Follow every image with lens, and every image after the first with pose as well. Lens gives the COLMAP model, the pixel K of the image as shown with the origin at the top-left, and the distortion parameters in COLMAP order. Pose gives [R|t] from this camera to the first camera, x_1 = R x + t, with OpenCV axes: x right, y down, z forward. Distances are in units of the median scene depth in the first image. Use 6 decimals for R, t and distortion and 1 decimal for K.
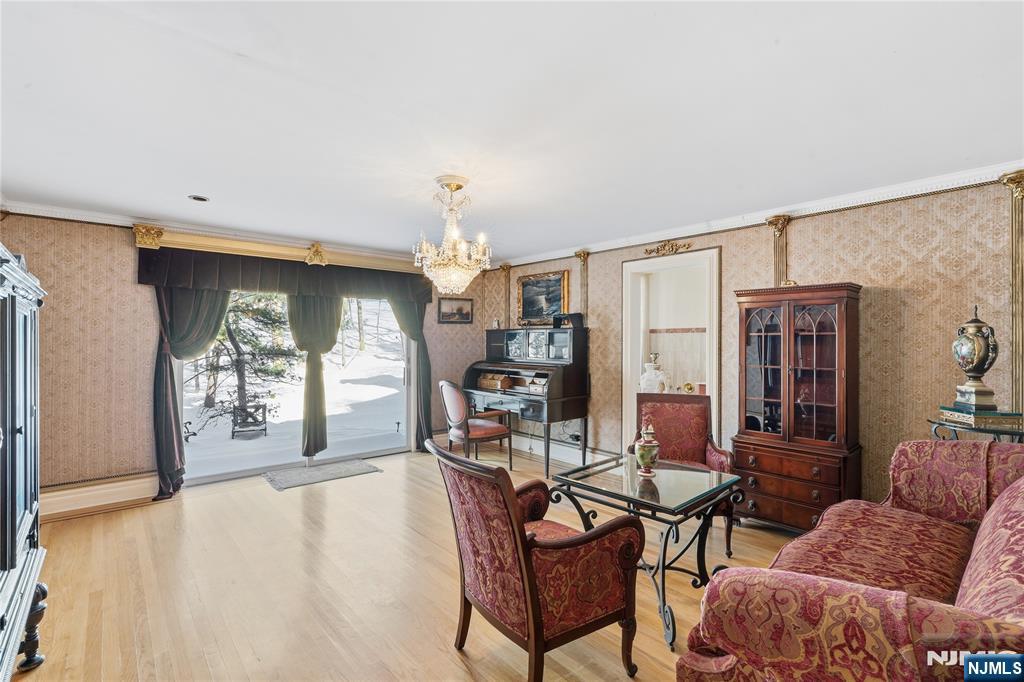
lens RADIAL K [[464.7, 0, 511.1], [0, 464.7, 343.6], [0, 0, 1]] dist [-0.001456, -0.000234]
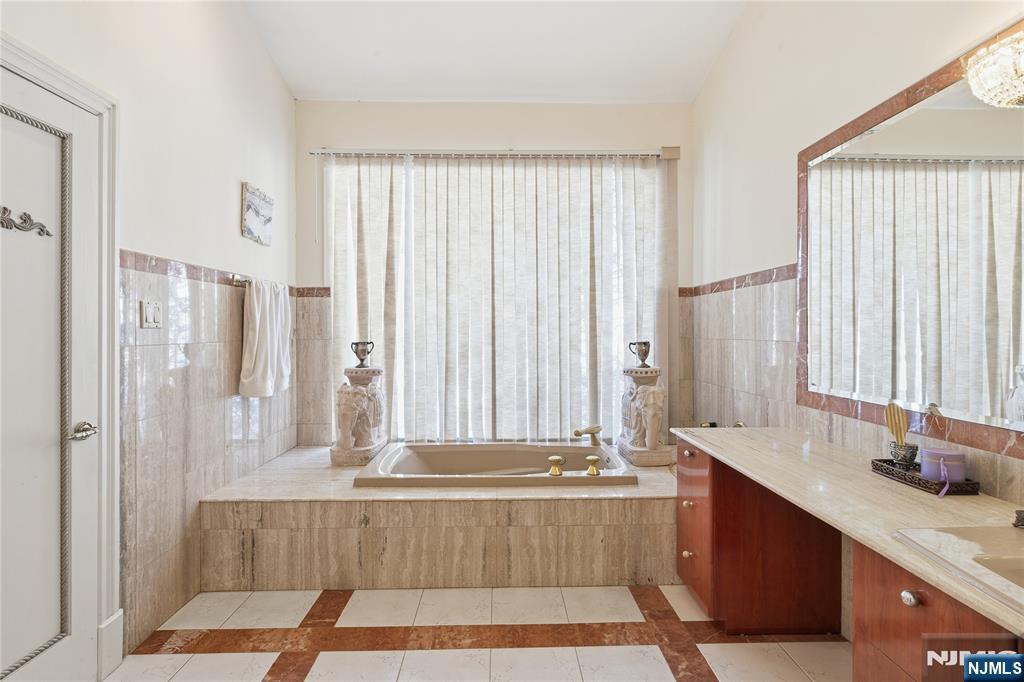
lens RADIAL K [[464.7, 0, 508.9], [0, 464.7, 333.8], [0, 0, 1]] dist [-0.001456, -0.000234]
pose [[0.762021, -0.001141, -0.647552, 0.466169], [0.001972, 0.999998, 0.000558, 0.011958], [0.647550, -0.001702, 0.762021, 0.580195]]
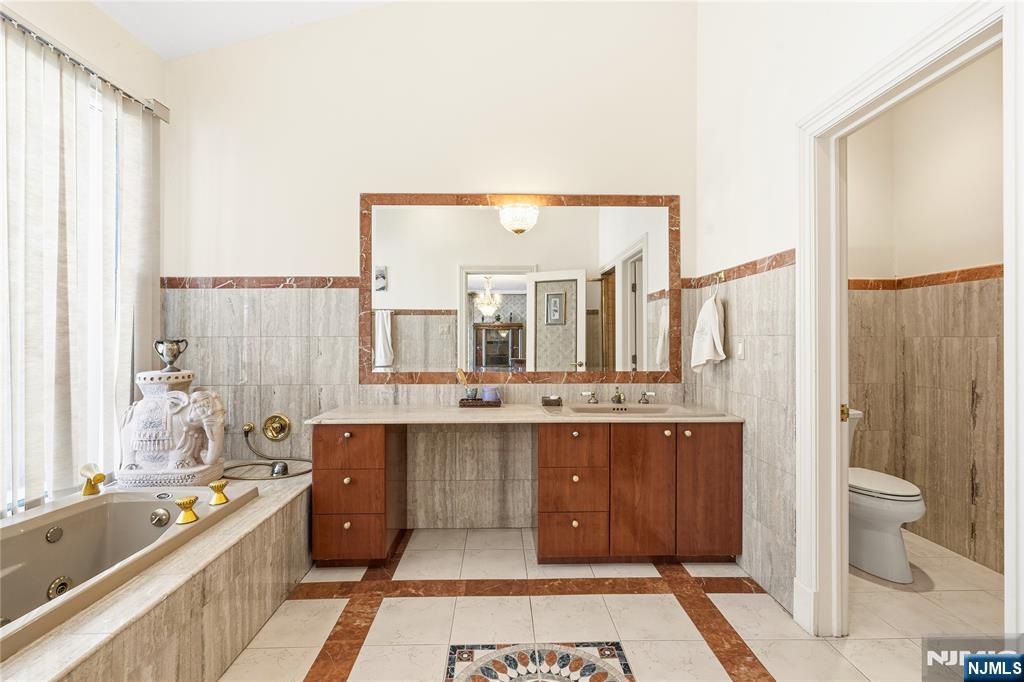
lens RADIAL K [[464.7, 0, 508.4], [0, 464.7, 341.2], [0, 0, 1]] dist [-0.001456, -0.000234]
pose [[0.658222, -0.007081, 0.752791, 0.208944], [0.007987, 0.999965, 0.002422, 0.021243], [-0.752782, 0.004419, 0.658255, 0.575218]]
